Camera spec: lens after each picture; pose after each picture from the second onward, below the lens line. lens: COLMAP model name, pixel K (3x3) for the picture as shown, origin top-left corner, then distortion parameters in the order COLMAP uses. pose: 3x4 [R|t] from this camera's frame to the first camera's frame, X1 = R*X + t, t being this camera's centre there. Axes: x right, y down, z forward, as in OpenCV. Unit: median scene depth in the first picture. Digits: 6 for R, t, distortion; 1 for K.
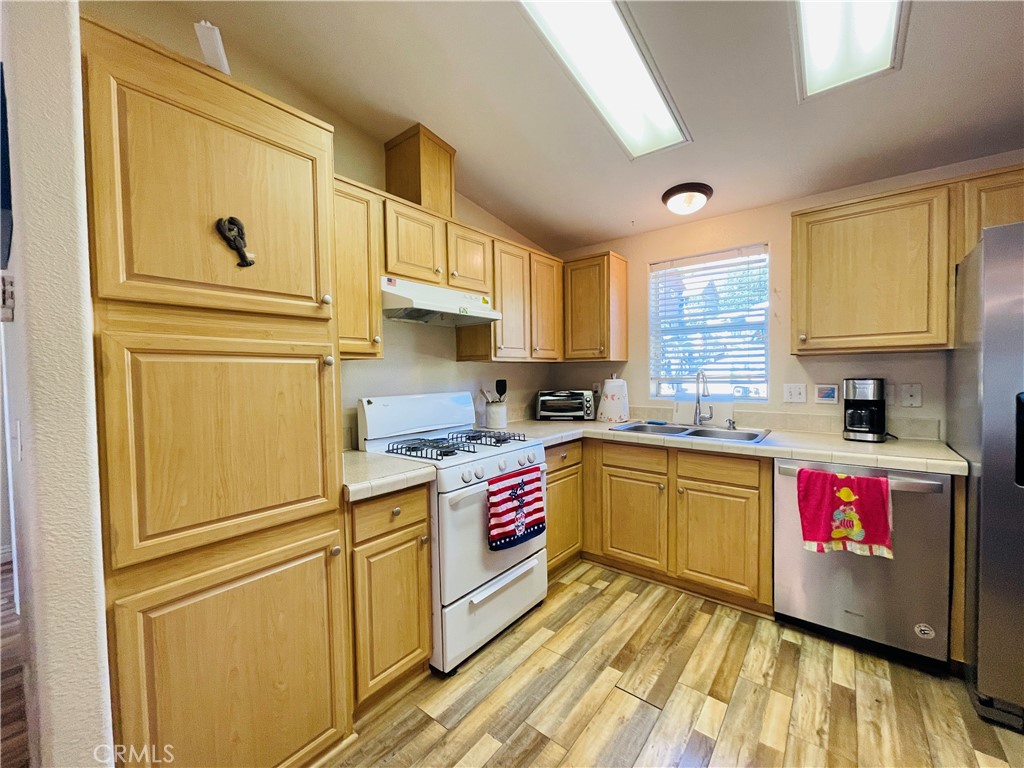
lens RADIAL K [[412.2, 0, 512.0], [0, 412.2, 384.0], [0, 0, 1]] dist [-0.000043, -0.000010]
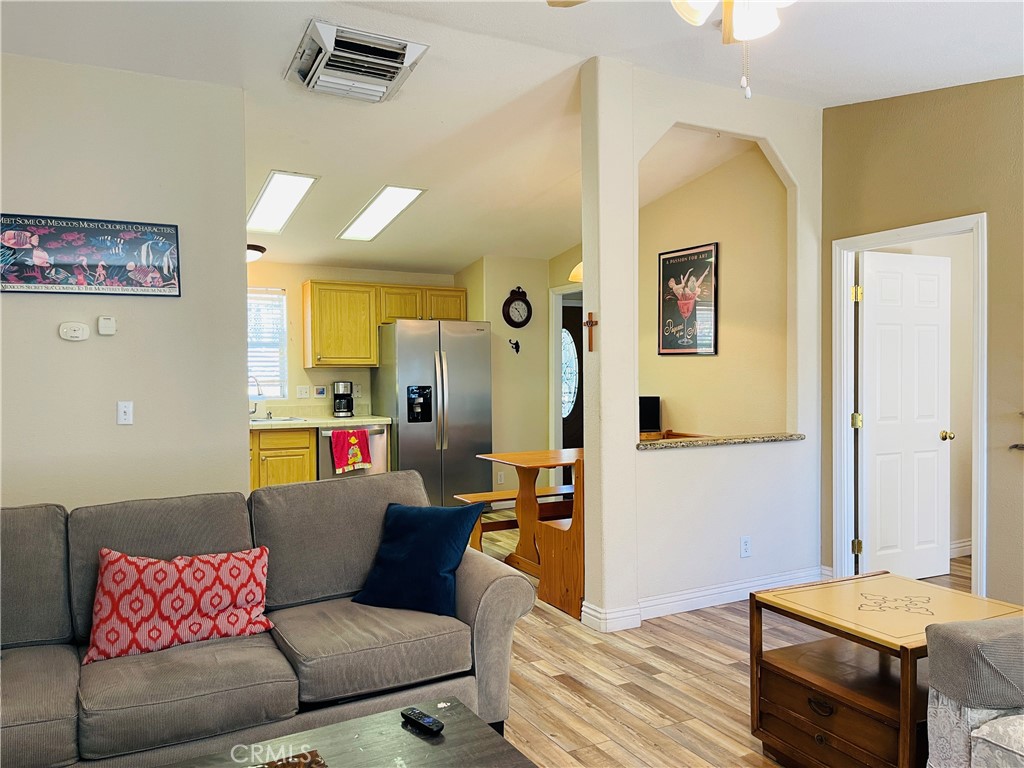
lens RADIAL K [[775.9, 0, 508.8], [0, 775.9, 389.3], [0, 0, 1]] dist [0.059870, -0.073537]
pose [[0.388524, -0.007175, 0.921411, -1.614475], [0.024622, 0.999693, -0.002597, 0.037488], [-0.921110, 0.023696, 0.388581, -0.786860]]
